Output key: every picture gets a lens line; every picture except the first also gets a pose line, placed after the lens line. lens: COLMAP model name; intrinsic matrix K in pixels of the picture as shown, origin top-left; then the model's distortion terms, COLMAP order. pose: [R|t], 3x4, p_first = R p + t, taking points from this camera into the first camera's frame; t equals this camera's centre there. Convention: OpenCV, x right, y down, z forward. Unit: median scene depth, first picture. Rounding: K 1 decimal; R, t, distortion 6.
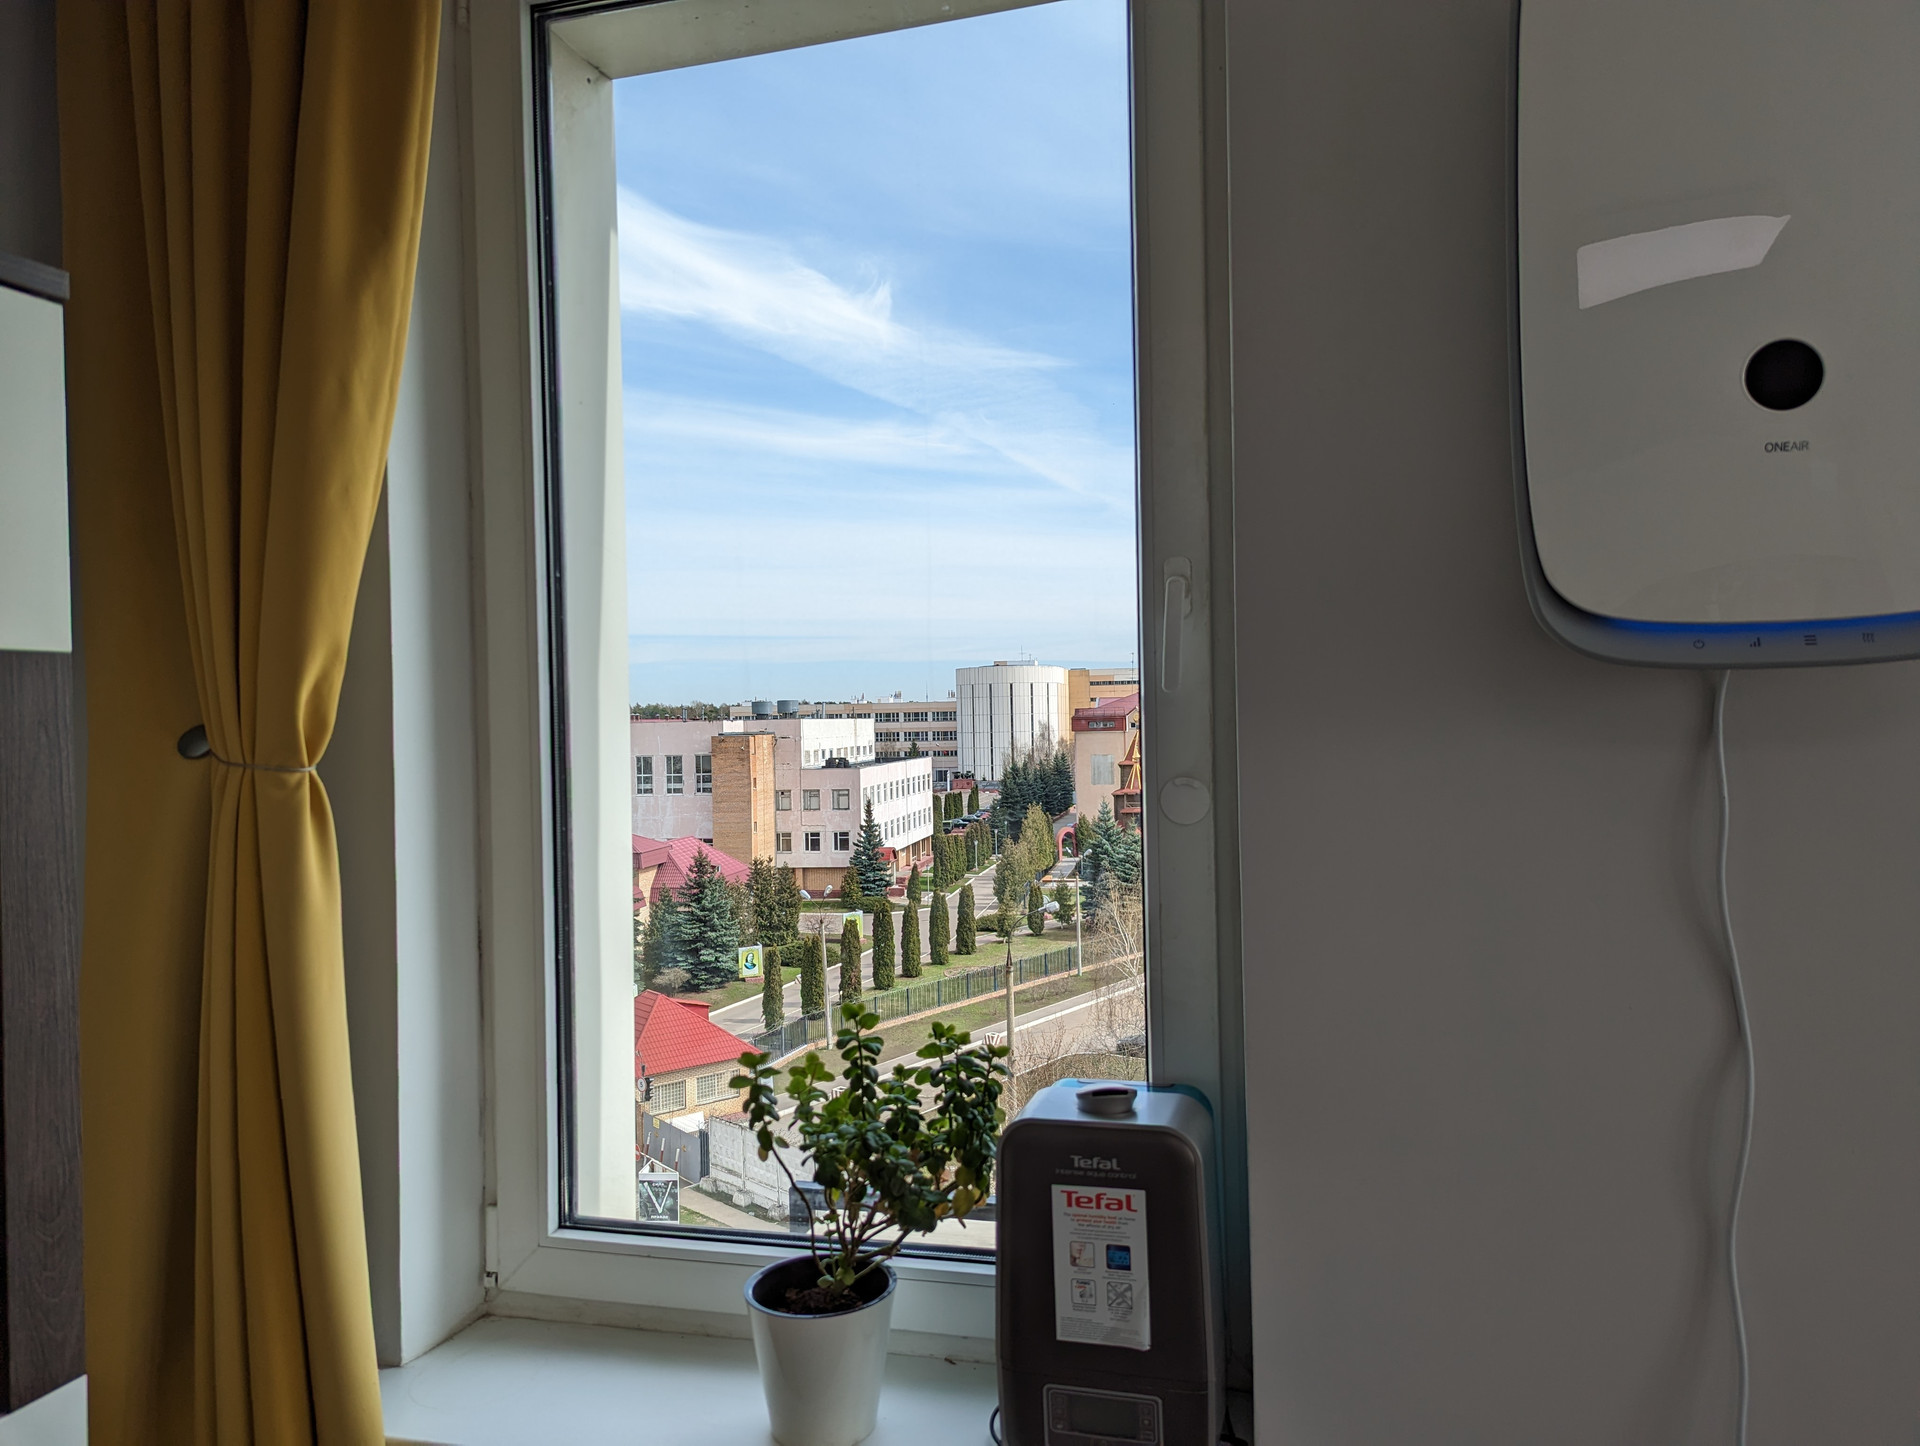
lens RADIAL K [[1345.2, 0, 960.3], [0, 1345.2, 710.3], [0, 0, 1]] dist [0.050697, -0.054598]
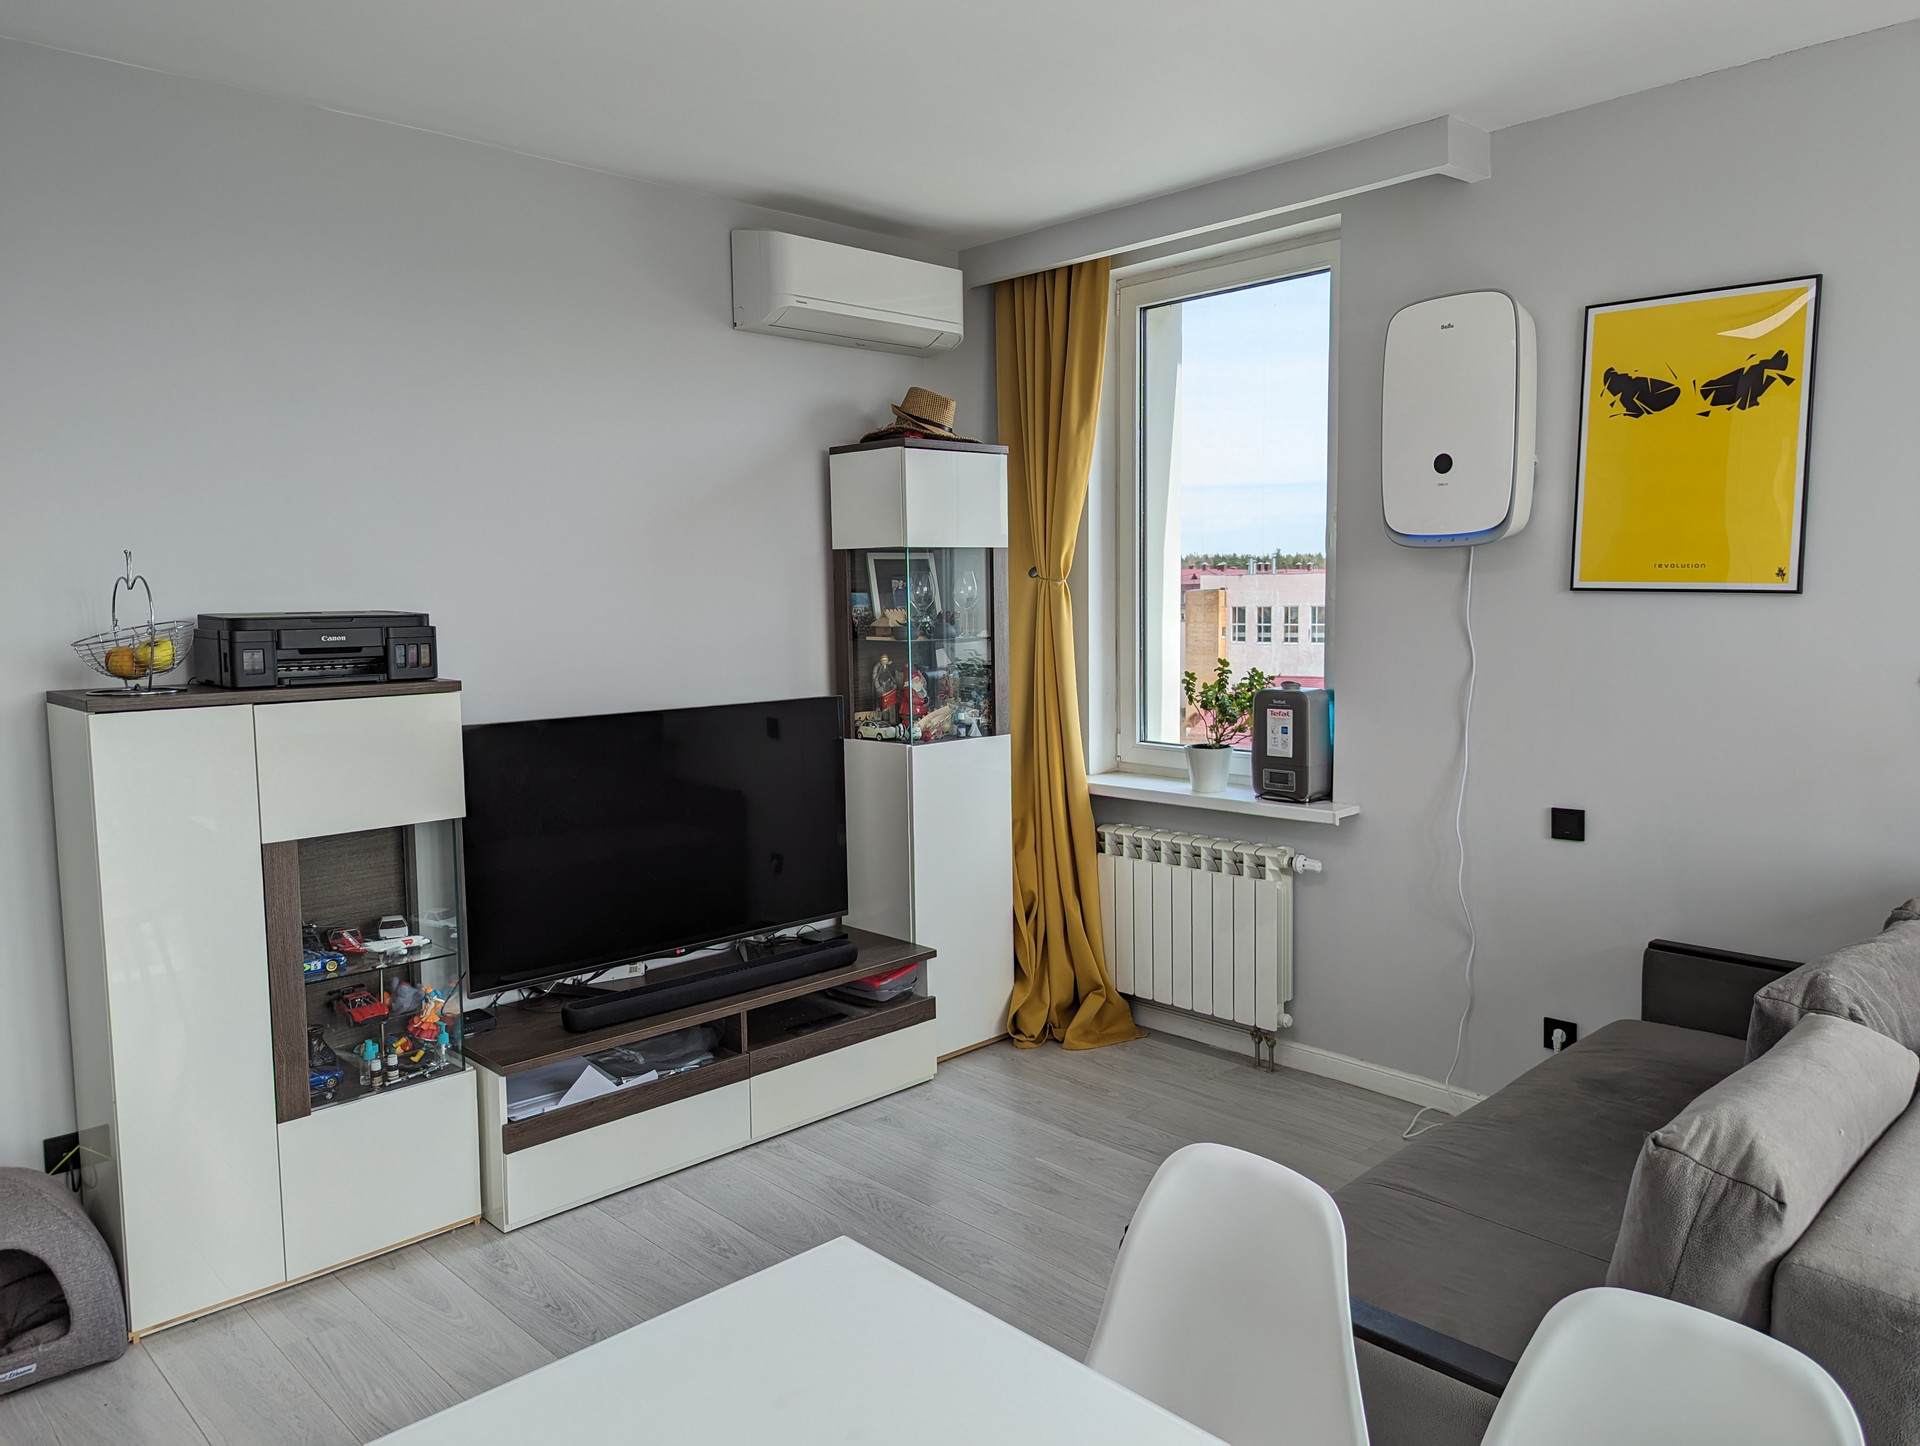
lens RADIAL K [[1345.2, 0, 960.3], [0, 1345.2, 710.3], [0, 0, 1]] dist [0.050697, -0.054598]
pose [[0.858859, 0.054858, -0.509265, 0.996597], [-0.001231, 0.994466, 0.105048, 0.014353], [0.512210, -0.089594, 0.854174, -1.970270]]
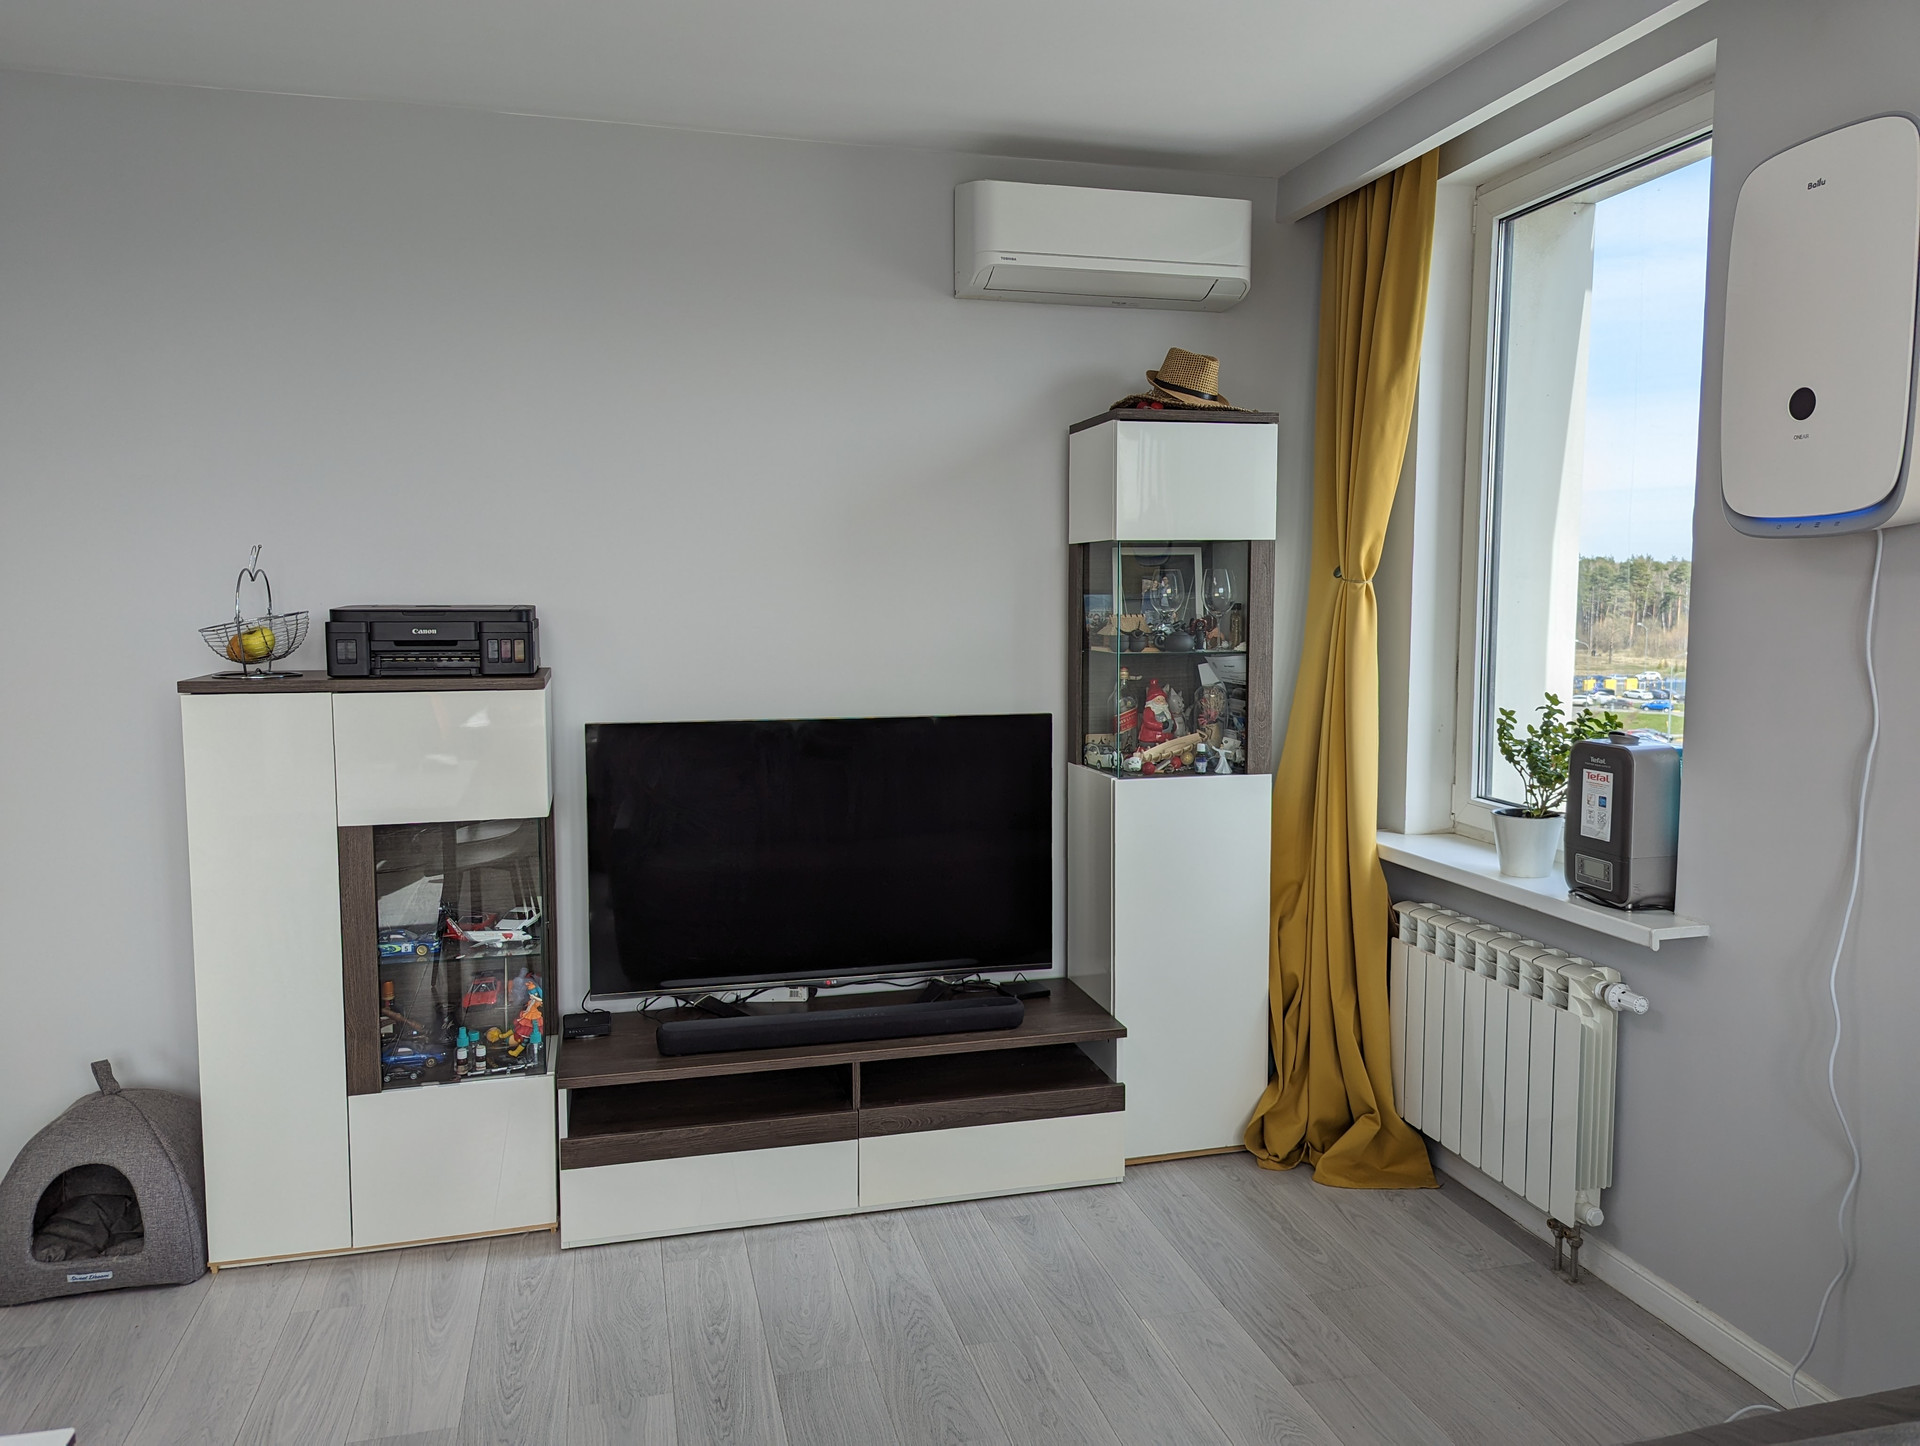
lens RADIAL K [[1345.2, 0, 960.3], [0, 1345.2, 710.3], [0, 0, 1]] dist [0.050697, -0.054598]
pose [[0.499034, 0.097329, -0.861099, 1.379509], [-0.006537, 0.994067, 0.108570, 0.011401], [0.866558, -0.048551, 0.496710, -0.952744]]
